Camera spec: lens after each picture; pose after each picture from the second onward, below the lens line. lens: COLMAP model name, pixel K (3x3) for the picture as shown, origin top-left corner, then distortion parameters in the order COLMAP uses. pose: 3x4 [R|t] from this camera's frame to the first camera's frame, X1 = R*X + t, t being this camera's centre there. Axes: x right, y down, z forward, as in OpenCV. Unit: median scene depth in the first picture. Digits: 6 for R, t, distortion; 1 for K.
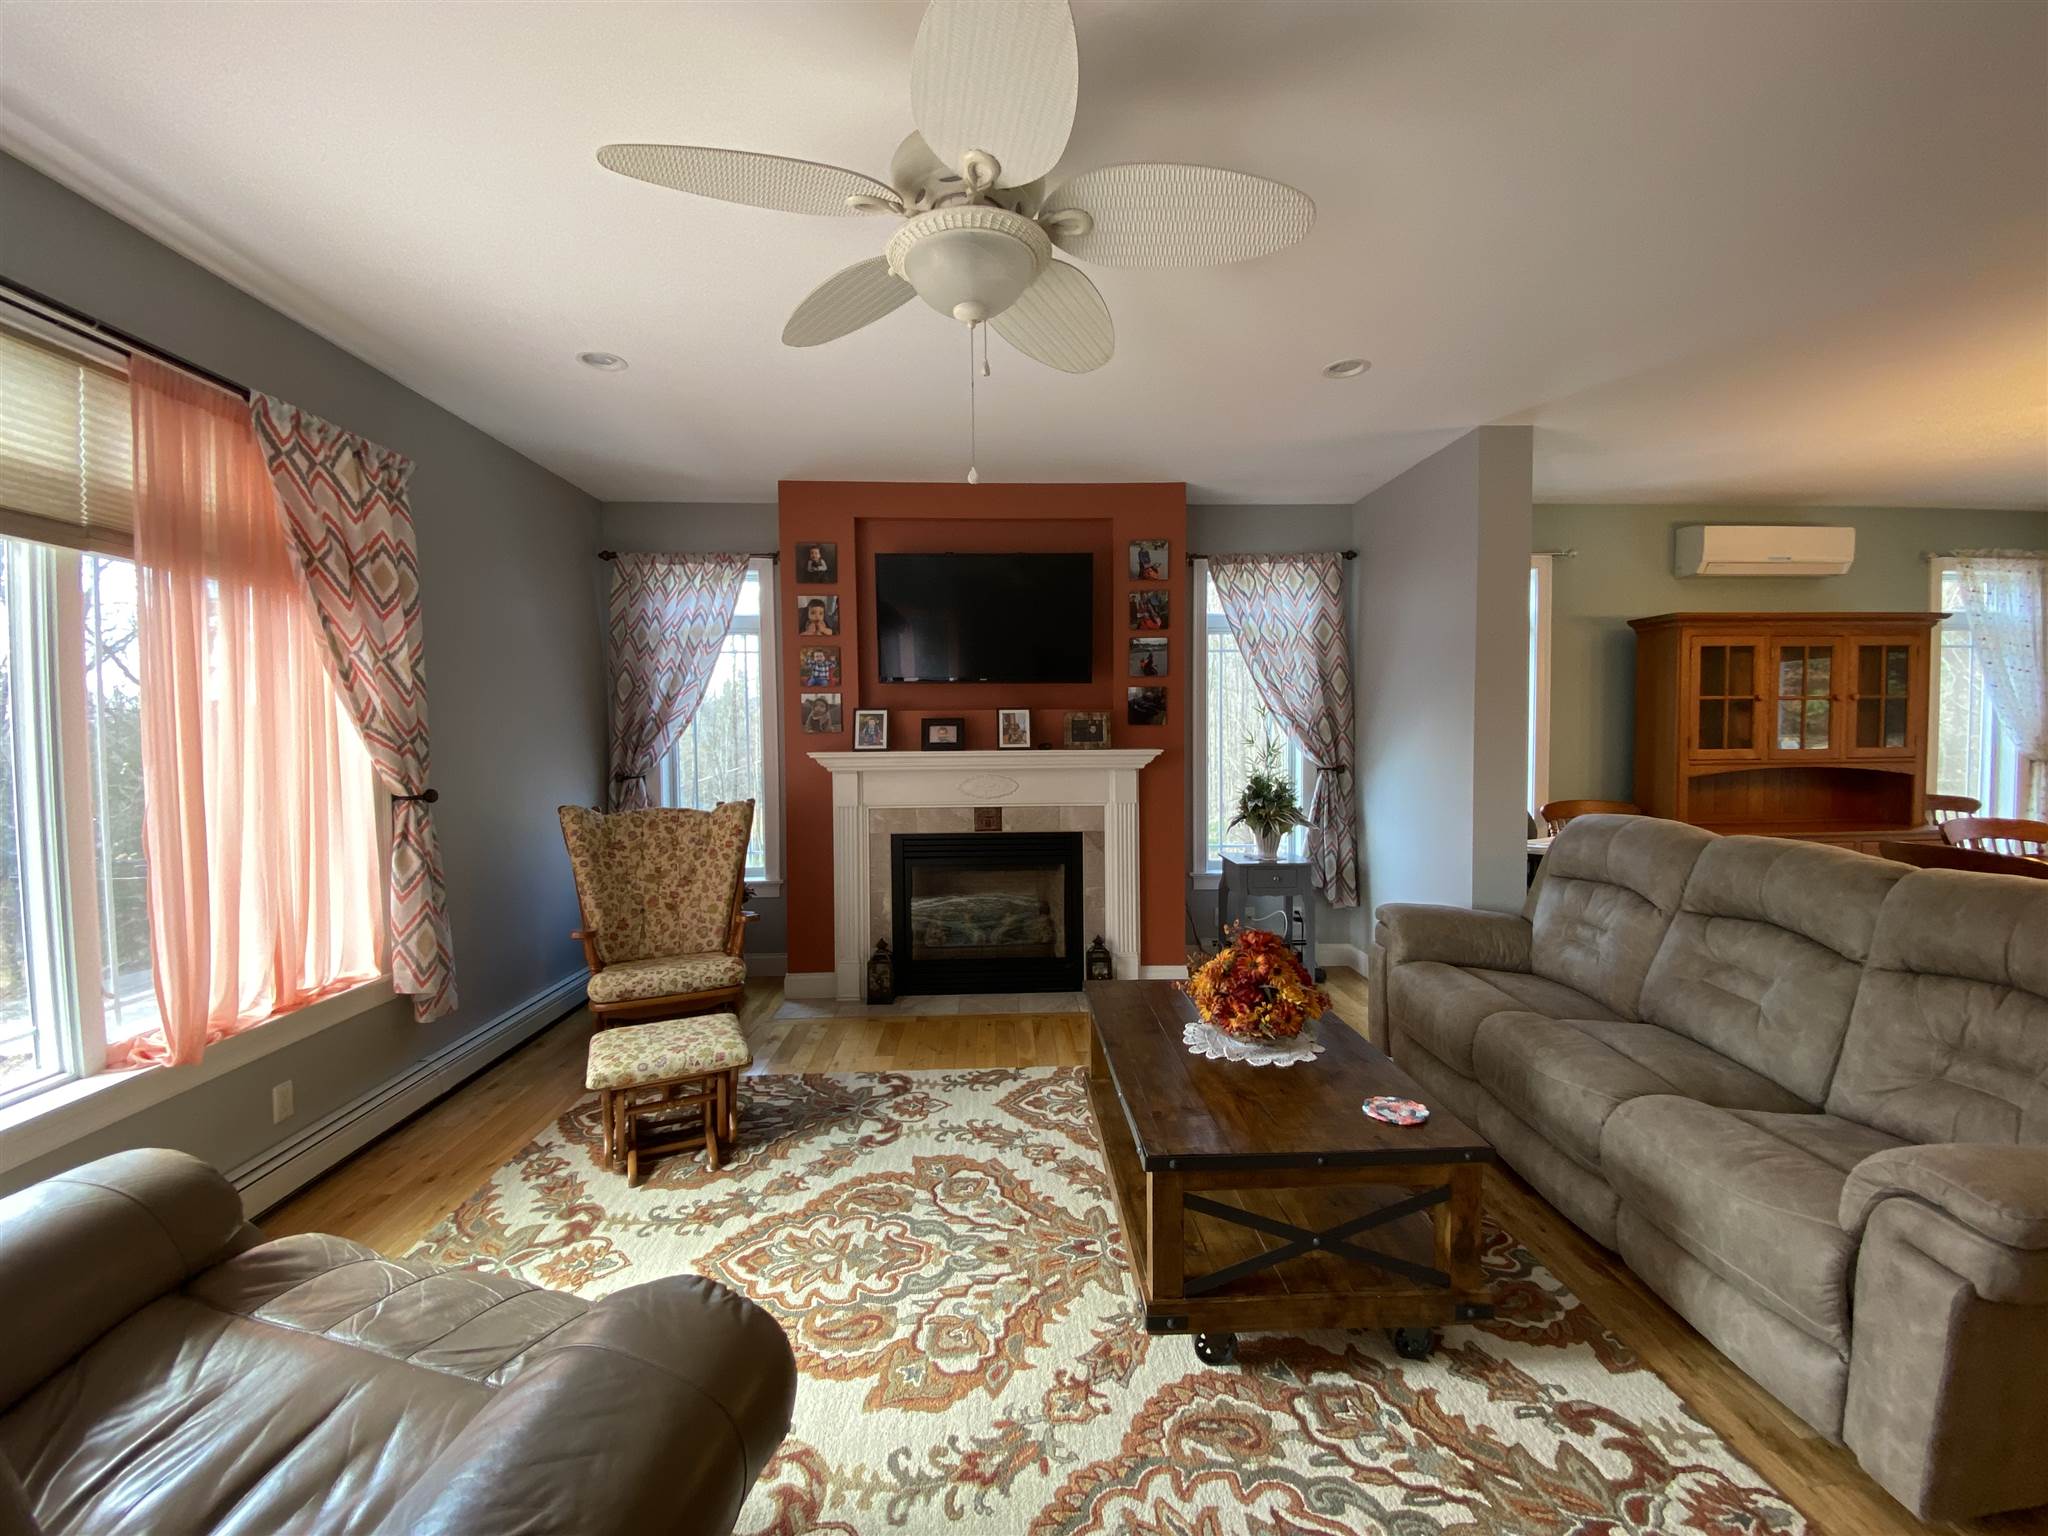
lens RADIAL K [[830.3, 0, 1034.3], [0, 830.3, 766.3], [0, 0, 1]] dist [0.028898, -0.023373]
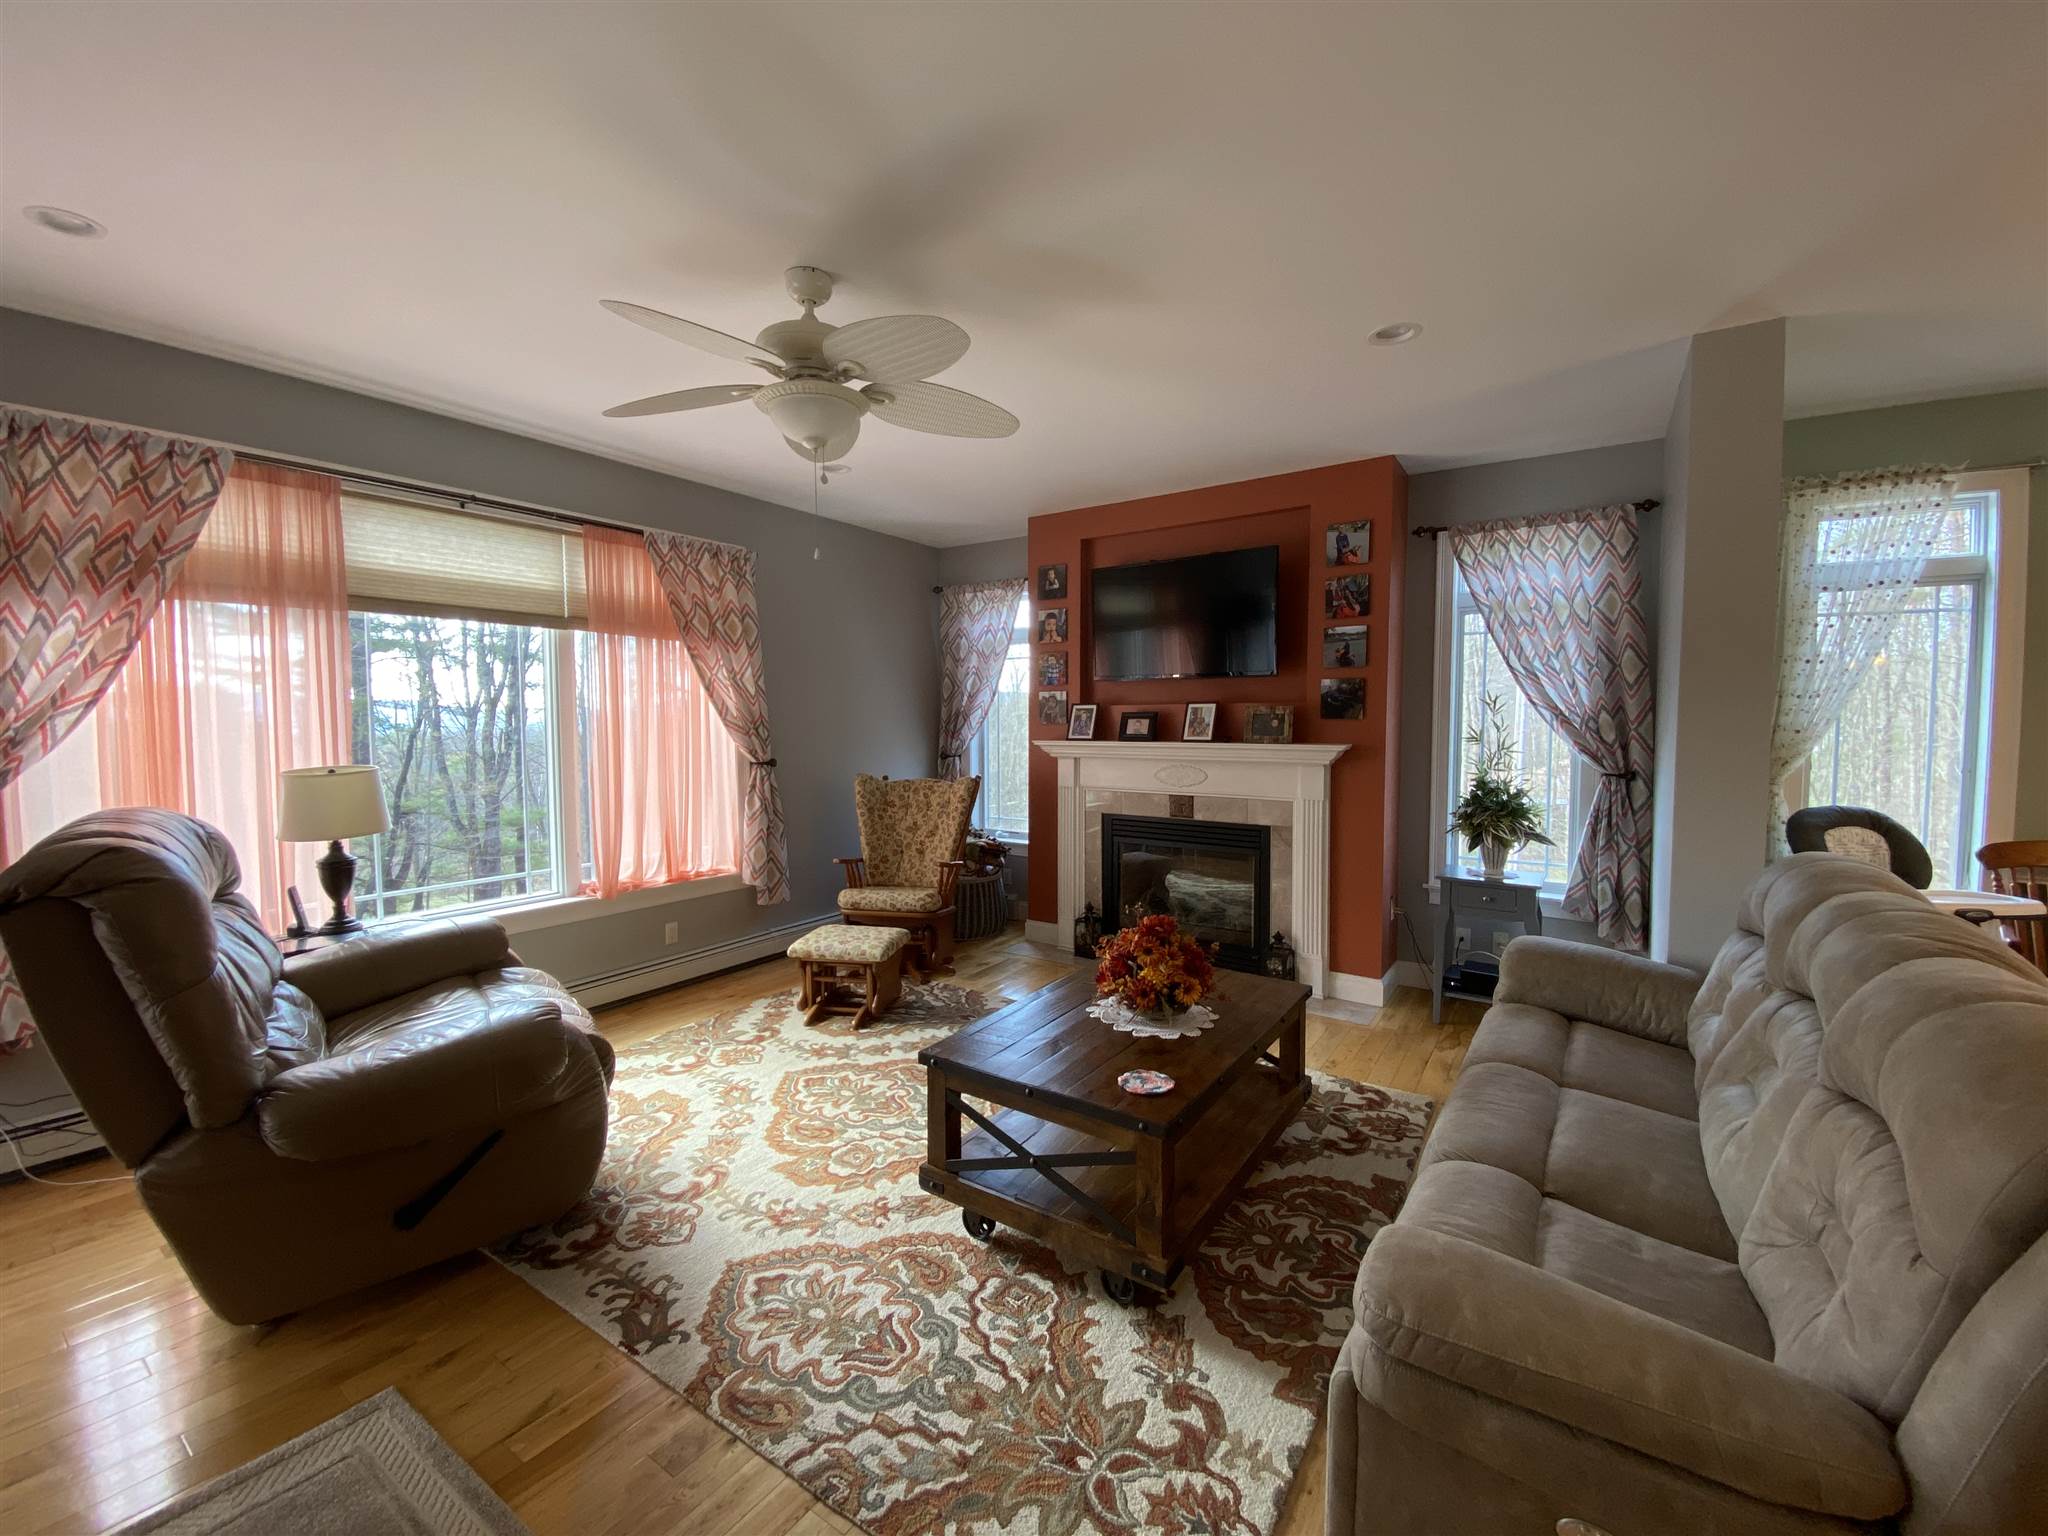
lens RADIAL K [[834.3, 0, 1024.0], [0, 834.3, 768.0], [0, 0, 1]] dist [0.065528, -0.046839]
pose [[0.800595, 0.040905, -0.597808, 0.623206], [-0.031279, 0.999160, 0.026478, -0.011671], [0.598389, -0.002500, 0.801202, 0.021227]]
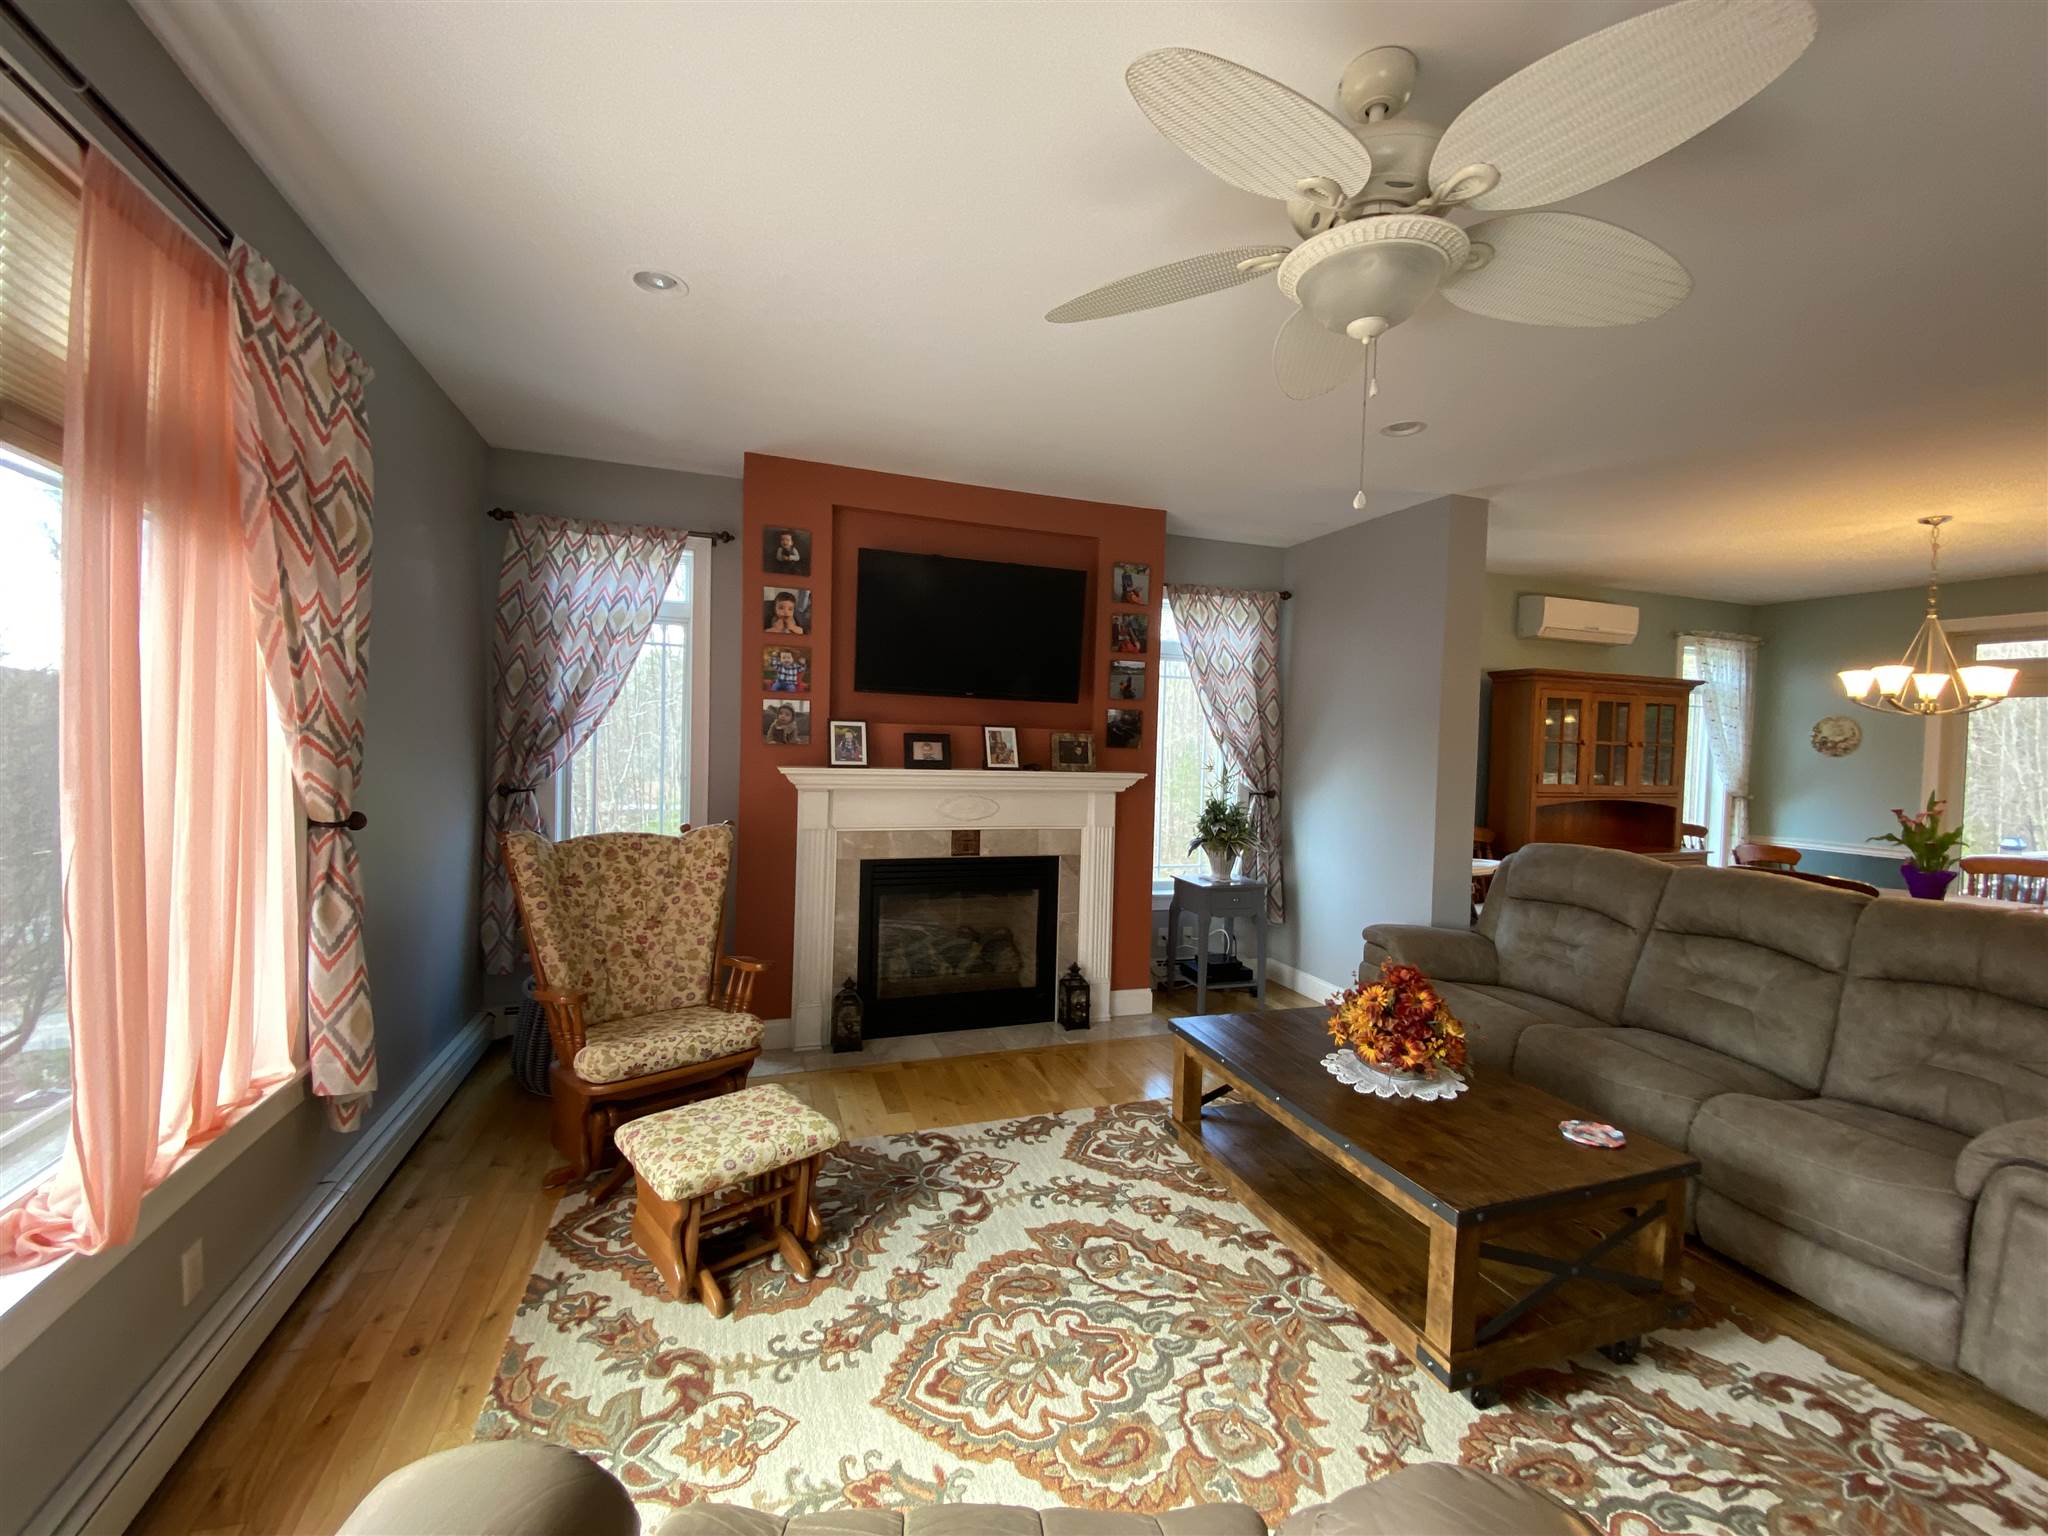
lens RADIAL K [[830.3, 0, 1034.3], [0, 830.3, 766.3], [0, 0, 1]] dist [0.028898, -0.023373]
pose [[0.953767, 0.027559, 0.299280, -0.387966], [-0.024996, 0.999611, -0.012387, -0.019158], [-0.299505, 0.004334, 0.954085, 0.124436]]
